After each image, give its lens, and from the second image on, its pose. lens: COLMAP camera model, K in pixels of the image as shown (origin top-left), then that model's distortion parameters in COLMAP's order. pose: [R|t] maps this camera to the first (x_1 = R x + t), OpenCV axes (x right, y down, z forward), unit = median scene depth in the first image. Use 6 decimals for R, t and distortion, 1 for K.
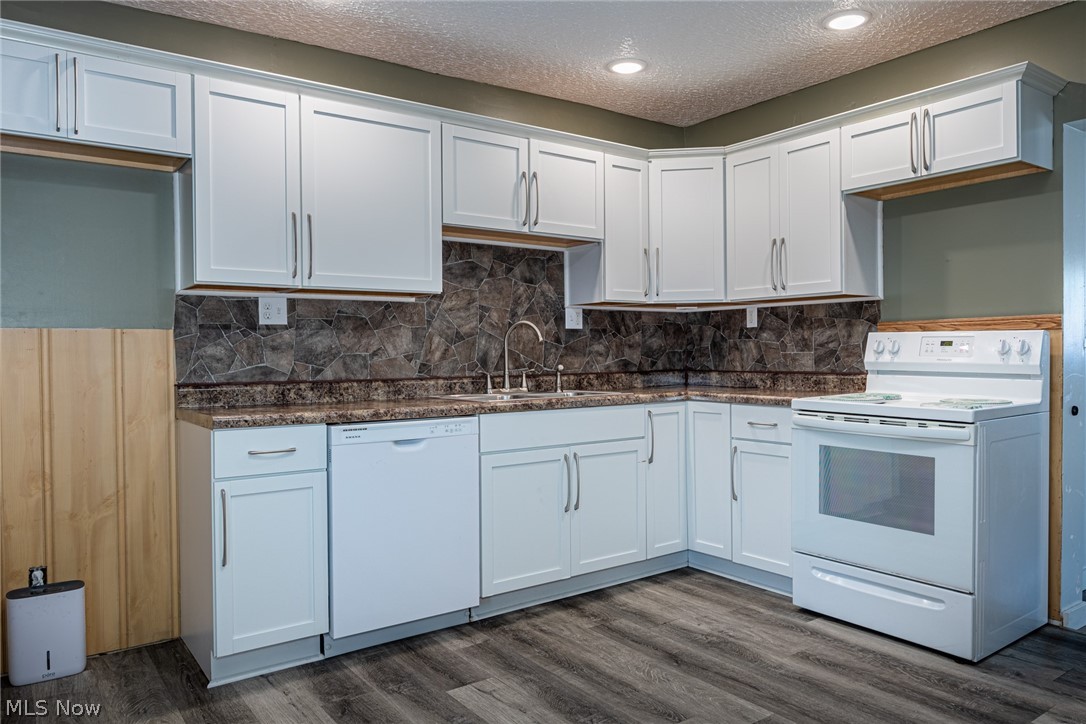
lens RADIAL K [[765.2, 0, 564.2], [0, 765.2, 359.8], [0, 0, 1]] dist [0.003700, -0.000666]
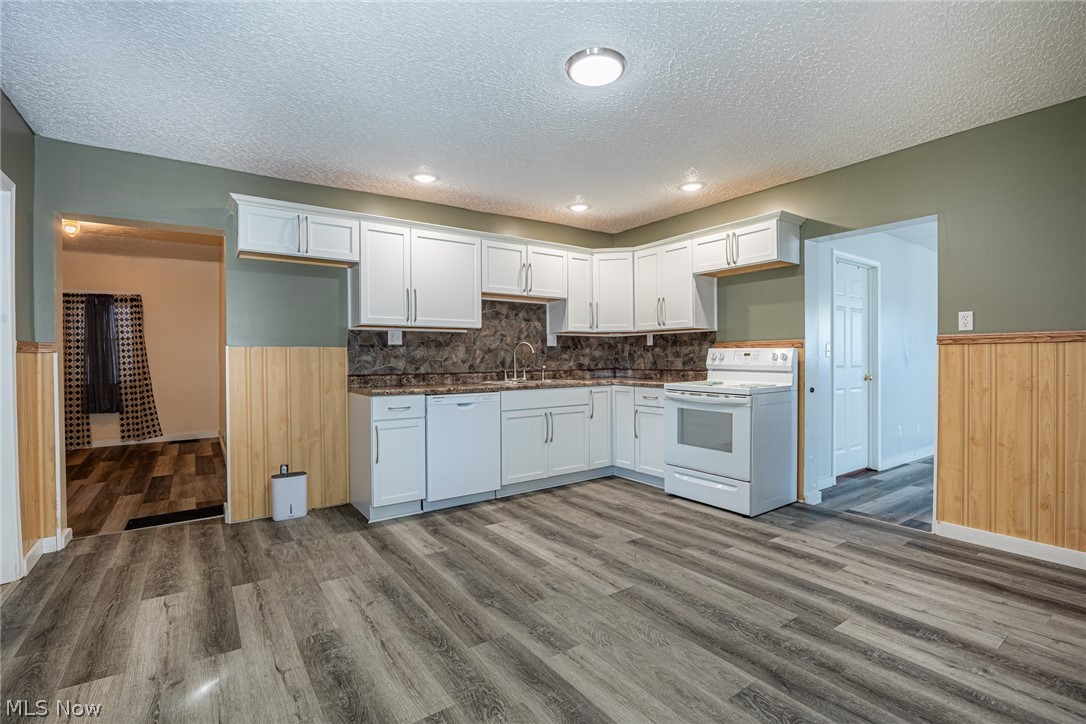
lens RADIAL K [[510.2, 0, 530.2], [0, 510.2, 362.2], [0, 0, 1]] dist [-0.000222, -0.000003]
pose [[0.998738, 0.001493, -0.050201, 0.029369], [-0.001598, 0.999997, -0.002045, 0.000798], [0.050198, 0.002123, 0.998737, -0.293512]]
